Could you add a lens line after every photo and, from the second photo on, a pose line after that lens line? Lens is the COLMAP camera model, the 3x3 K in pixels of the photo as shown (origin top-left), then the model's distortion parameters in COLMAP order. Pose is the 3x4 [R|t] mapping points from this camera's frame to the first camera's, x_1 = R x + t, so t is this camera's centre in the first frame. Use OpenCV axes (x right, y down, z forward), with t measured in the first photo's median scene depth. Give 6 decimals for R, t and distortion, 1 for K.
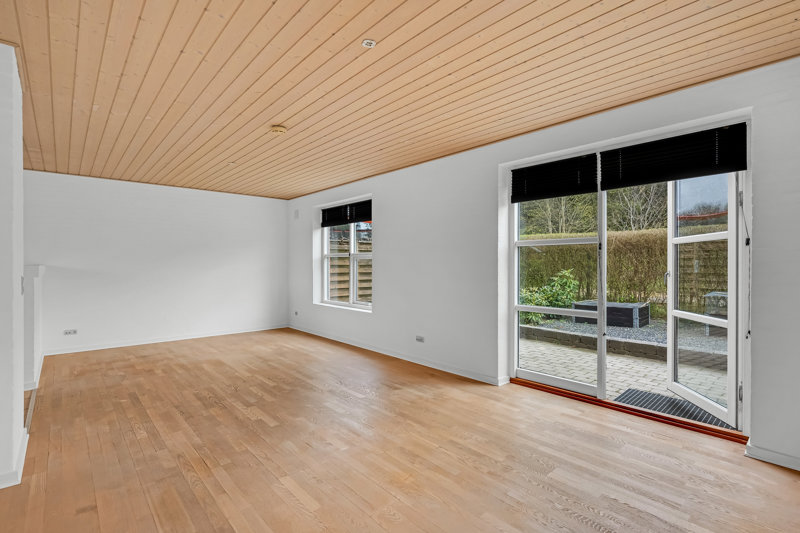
lens RADIAL K [[380.3, 0, 400.0], [0, 380.3, 266.5], [0, 0, 1]] dist [0.003728, 0.000348]
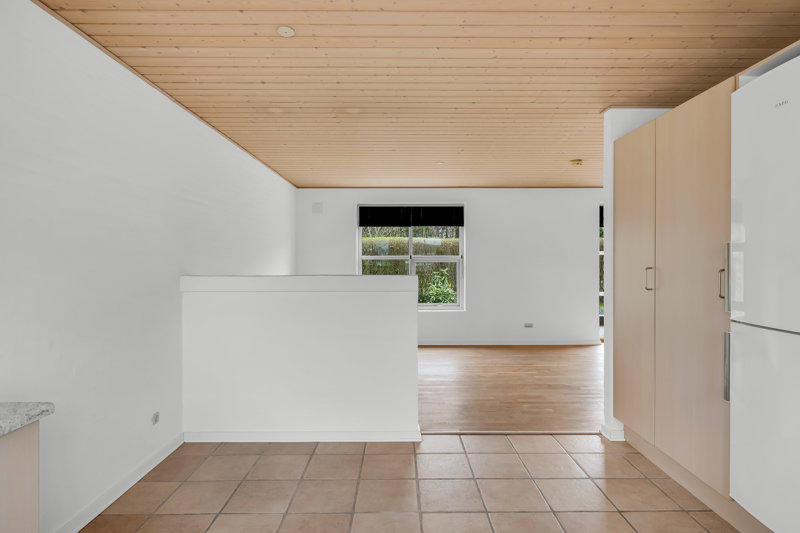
lens RADIAL K [[440.6, 0, 400.0], [0, 440.6, 266.5], [0, 0, 1]] dist [-0.077776, 0.000024]
pose [[0.661145, -0.011887, 0.750164, -1.878258], [0.008600, 0.999929, 0.008264, -0.029920], [-0.750209, 0.000988, 0.661200, 0.510134]]
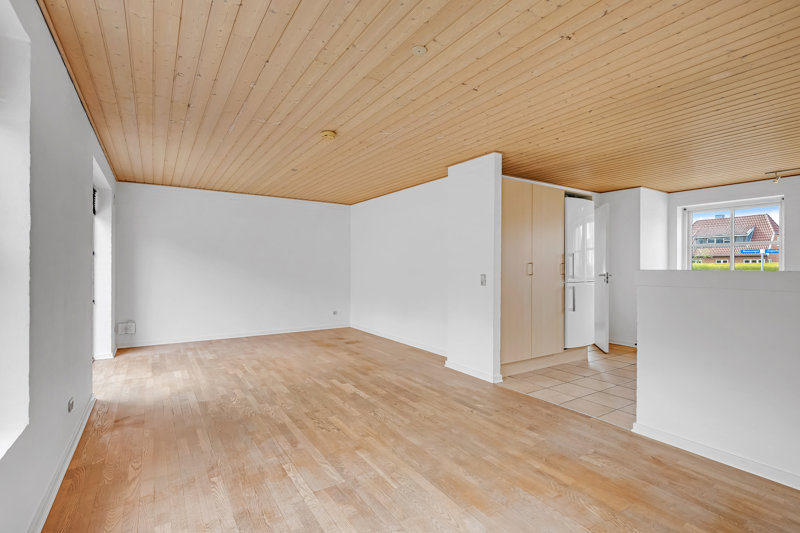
lens RADIAL K [[380.3, 0, 400.0], [0, 380.3, 266.5], [0, 0, 1]] dist [0.003728, 0.000348]
pose [[-0.988621, -0.004992, 0.150347, -0.695580], [-0.003684, 0.999953, 0.008979, -0.015332], [-0.150385, 0.008323, -0.988592, 2.078832]]
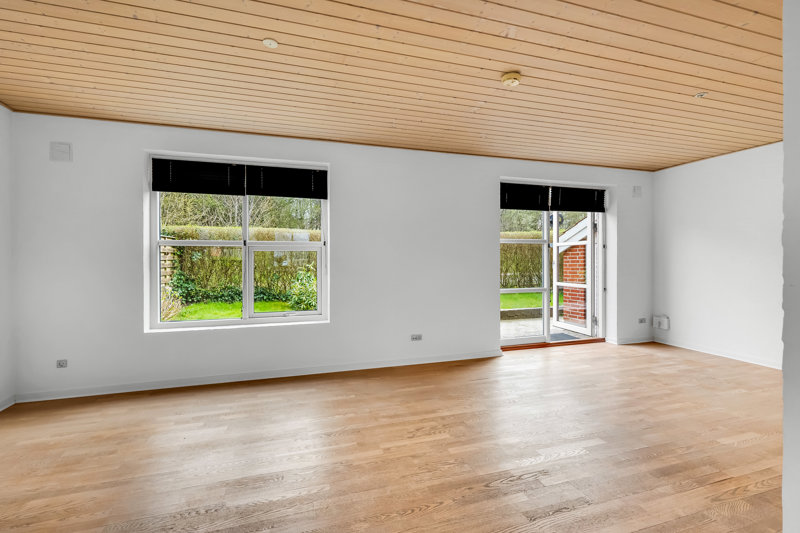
lens RADIAL K [[371.0, 0, 401.3], [0, 371.0, 260.1], [0, 0, 1]] dist [-0.000426, -0.000078]
pose [[0.398308, -0.006169, 0.917231, -1.135672], [0.009187, 0.999954, 0.002736, -0.002197], [-0.917206, 0.007337, 0.398346, 0.953177]]
